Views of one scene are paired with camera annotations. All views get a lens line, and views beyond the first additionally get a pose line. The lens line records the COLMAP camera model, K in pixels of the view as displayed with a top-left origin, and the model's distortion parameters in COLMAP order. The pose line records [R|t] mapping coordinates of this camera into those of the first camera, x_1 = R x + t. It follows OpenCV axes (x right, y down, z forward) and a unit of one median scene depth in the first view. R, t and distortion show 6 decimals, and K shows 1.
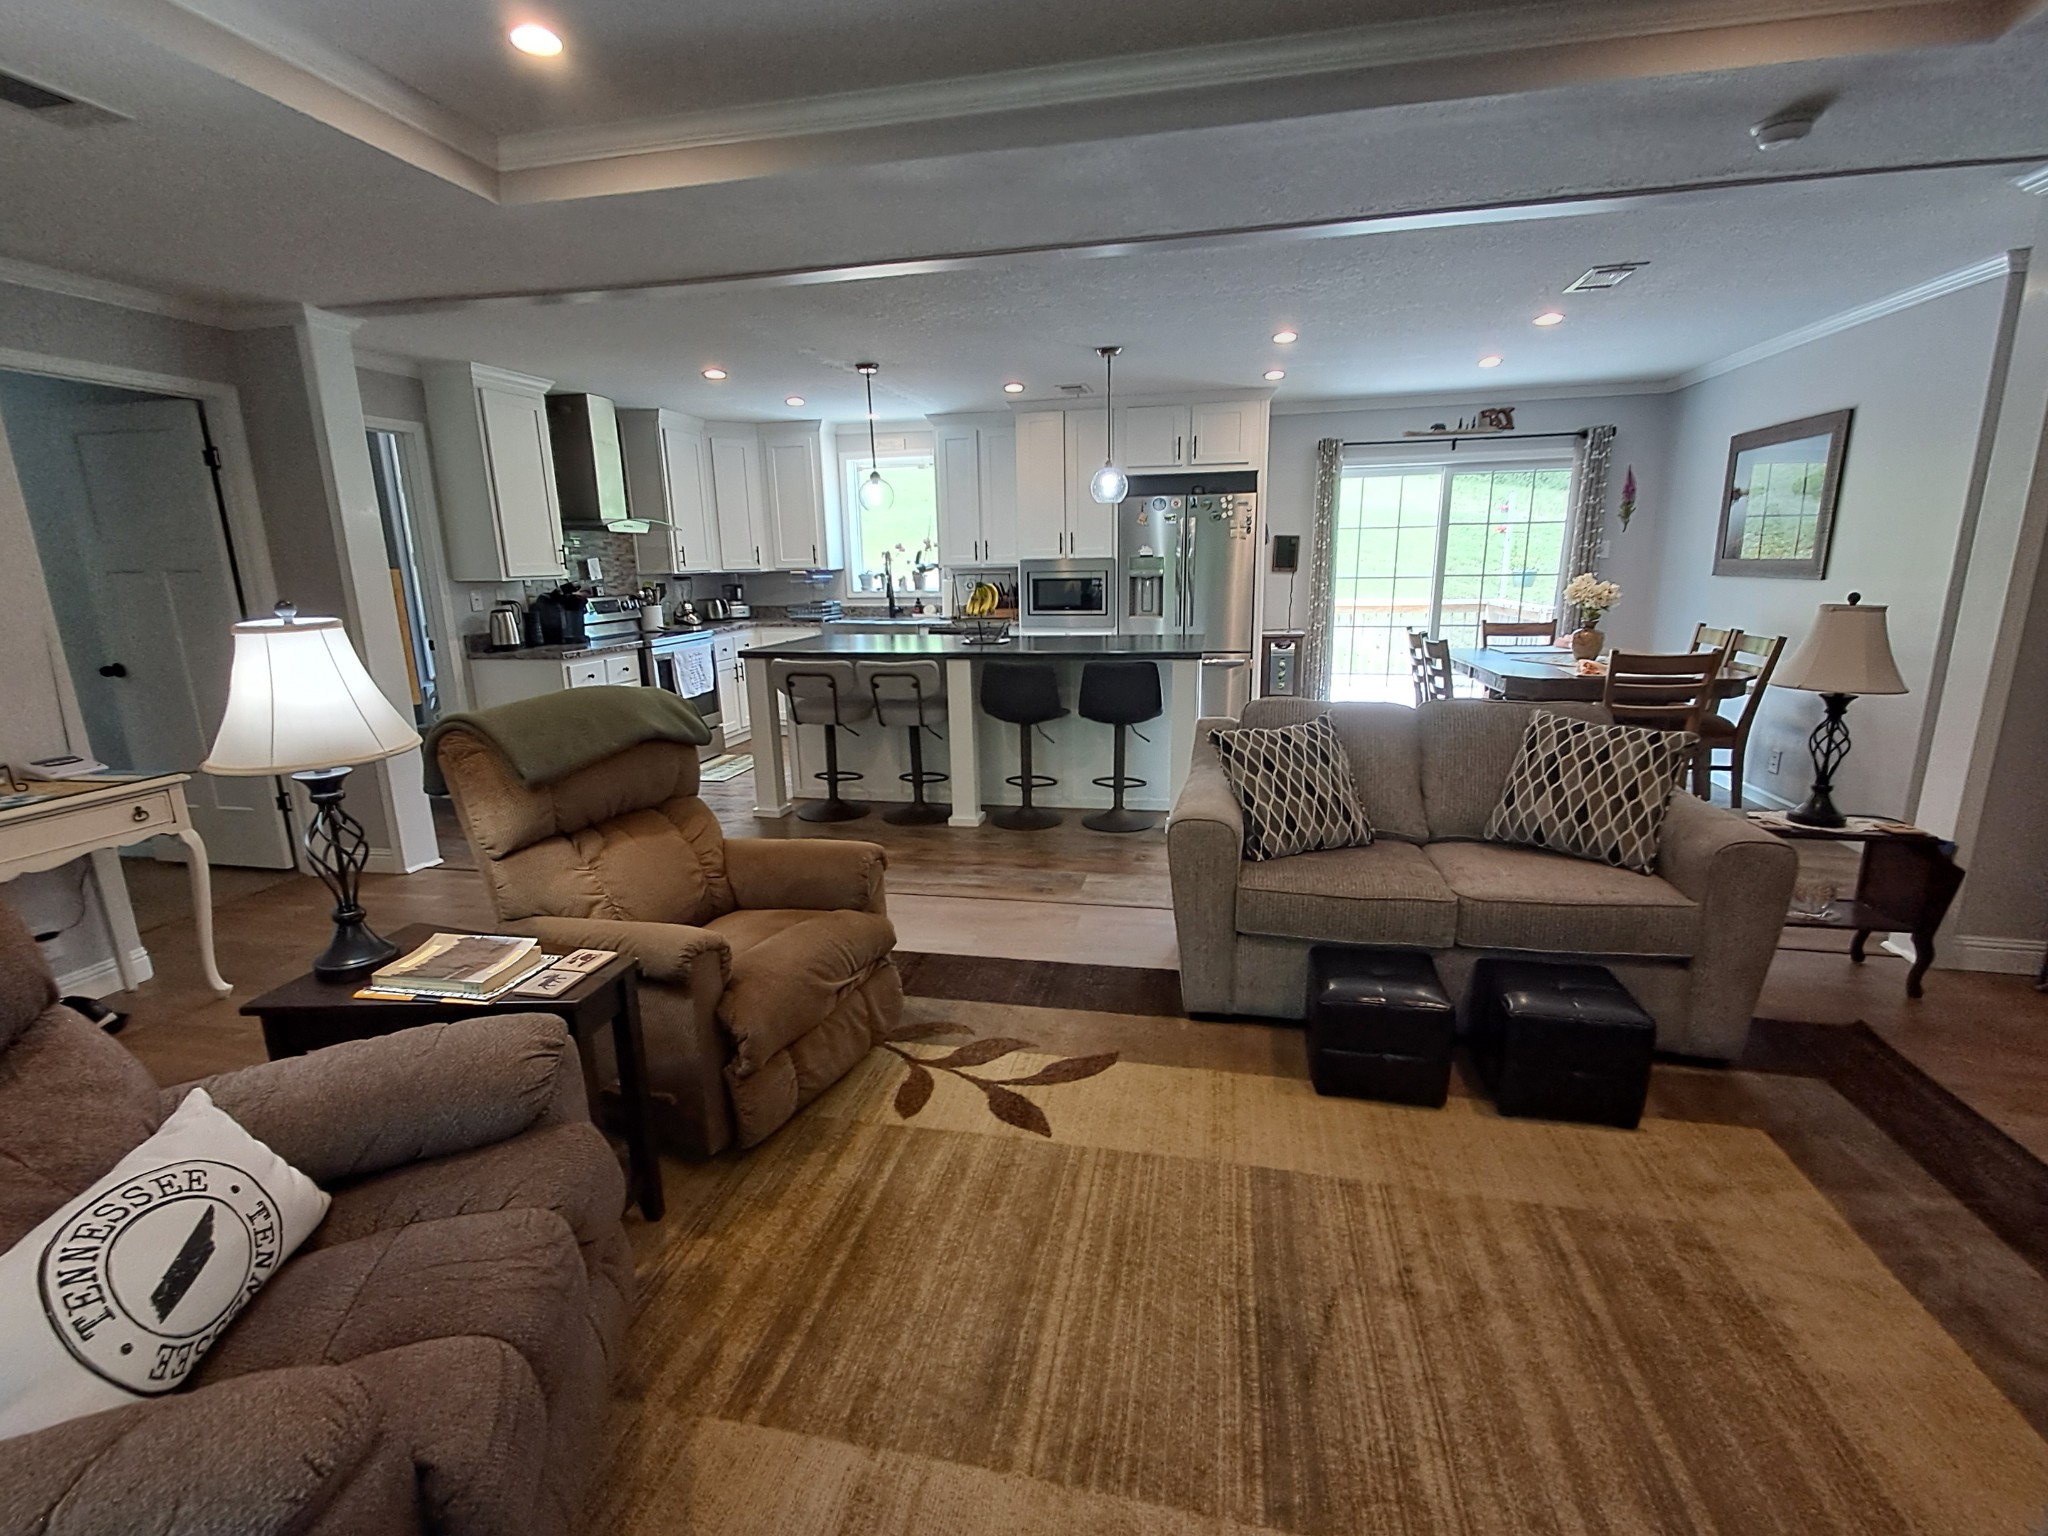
lens RADIAL K [[926.9, 0, 1028.5], [0, 926.9, 769.3], [0, 0, 1]] dist [0.006785, -0.000523]
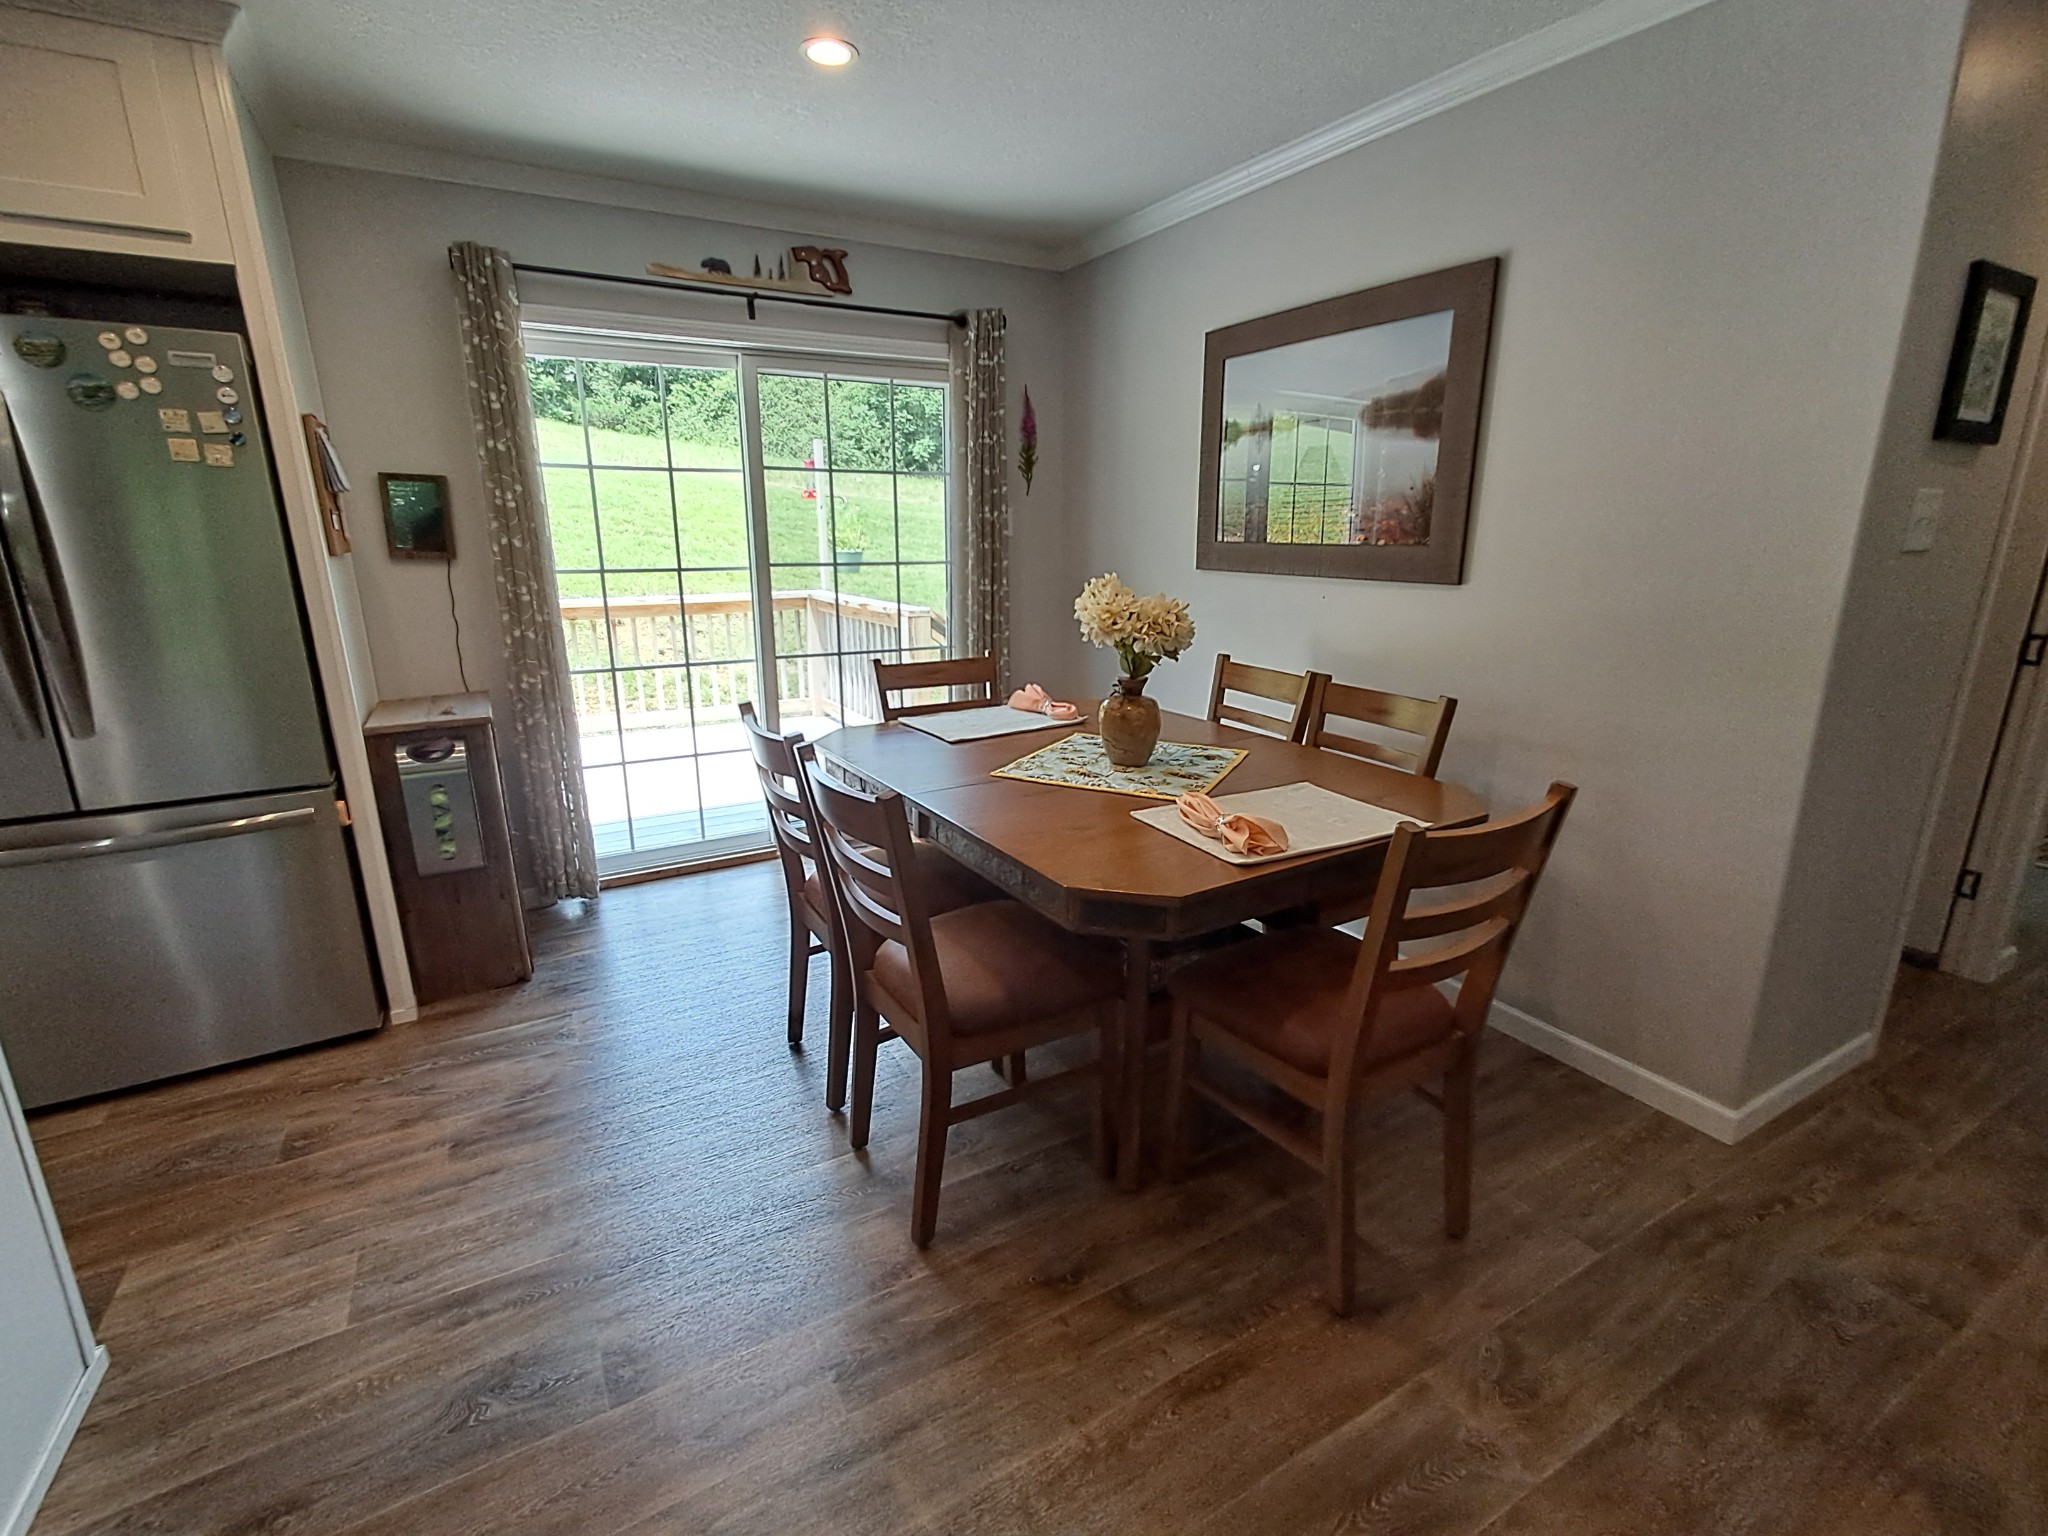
lens RADIAL K [[926.9, 0, 1028.5], [0, 926.9, 769.3], [0, 0, 1]] dist [0.006785, -0.000523]
pose [[0.739429, -0.156937, 0.654688, 0.208782], [0.137836, 0.987141, 0.080954, -0.127418], [-0.658974, 0.030379, 0.751552, 0.555064]]
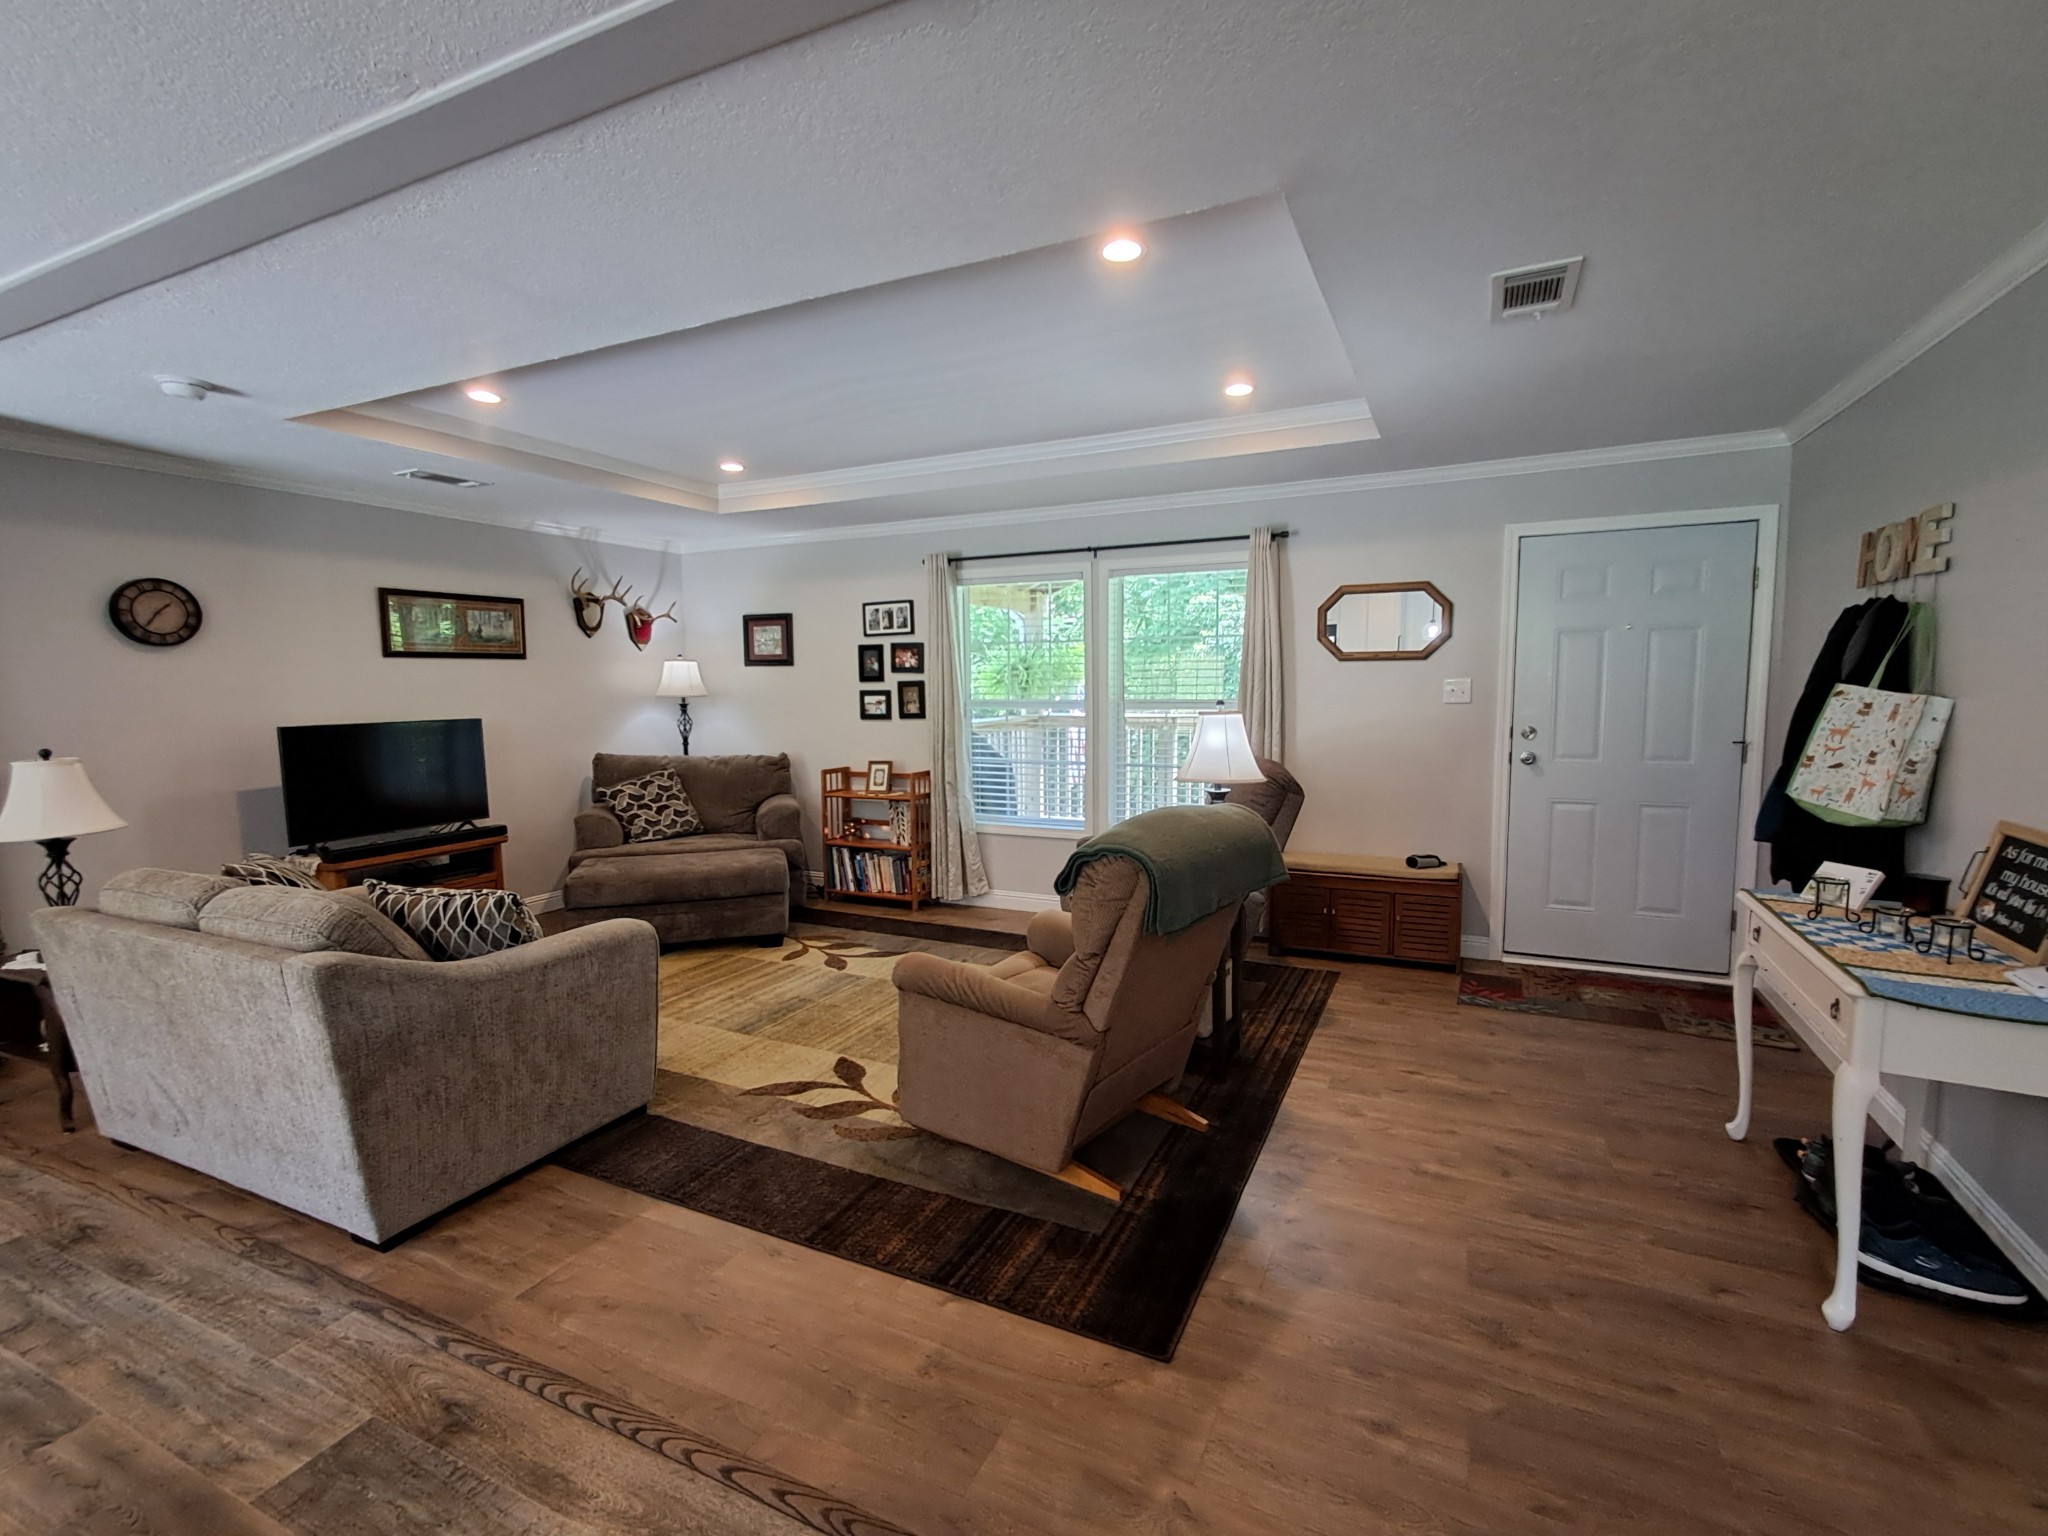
lens RADIAL K [[933.5, 0, 1030.9], [0, 933.5, 740.3], [0, 0, 1]] dist [0.017680, -0.000197]
pose [[-0.972281, 0.018081, 0.233114, -0.235096], [0.084149, 0.957257, 0.276727, -0.183589], [-0.218146, 0.288673, -0.932245, 0.799931]]
